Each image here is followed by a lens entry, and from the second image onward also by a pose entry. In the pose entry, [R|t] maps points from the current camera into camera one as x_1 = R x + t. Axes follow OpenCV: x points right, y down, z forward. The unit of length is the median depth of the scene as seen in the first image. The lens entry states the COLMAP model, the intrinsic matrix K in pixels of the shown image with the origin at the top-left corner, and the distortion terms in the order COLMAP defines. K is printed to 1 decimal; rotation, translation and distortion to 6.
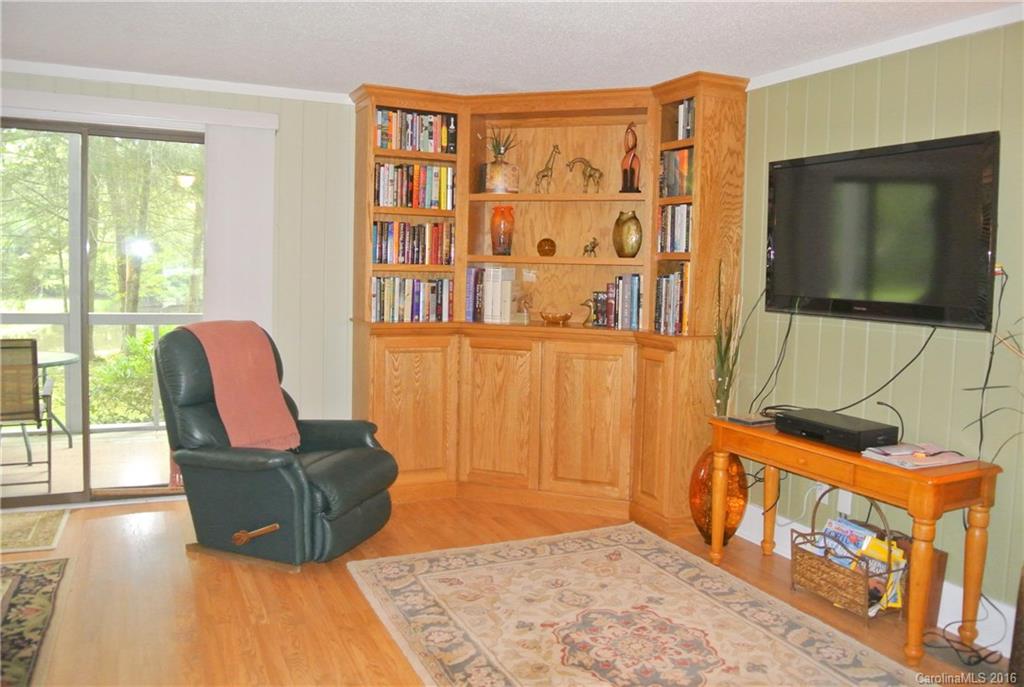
lens RADIAL K [[792.0, 0, 511.8], [0, 792.0, 320.9], [0, 0, 1]] dist [-0.078181, 0.007284]
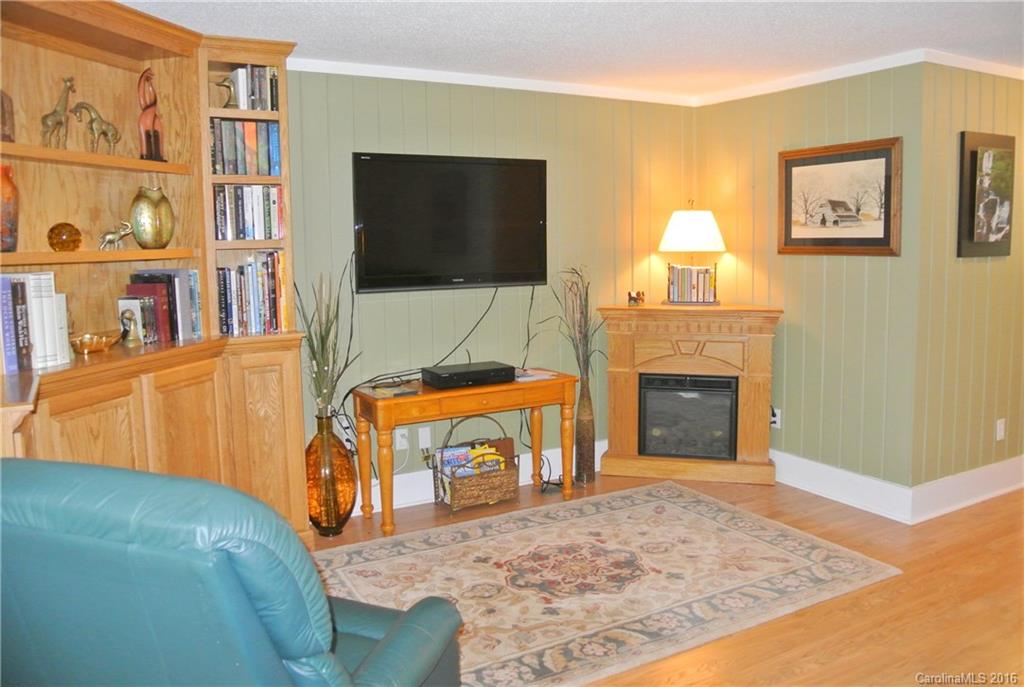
lens RADIAL K [[792.0, 0, 511.8], [0, 792.0, 320.9], [0, 0, 1]] dist [-0.078181, 0.007284]
pose [[-0.061549, -0.119590, 0.990914, -0.760952], [0.086715, 0.988401, 0.124673, -0.091927], [-0.994330, 0.093600, -0.050465, 0.862644]]
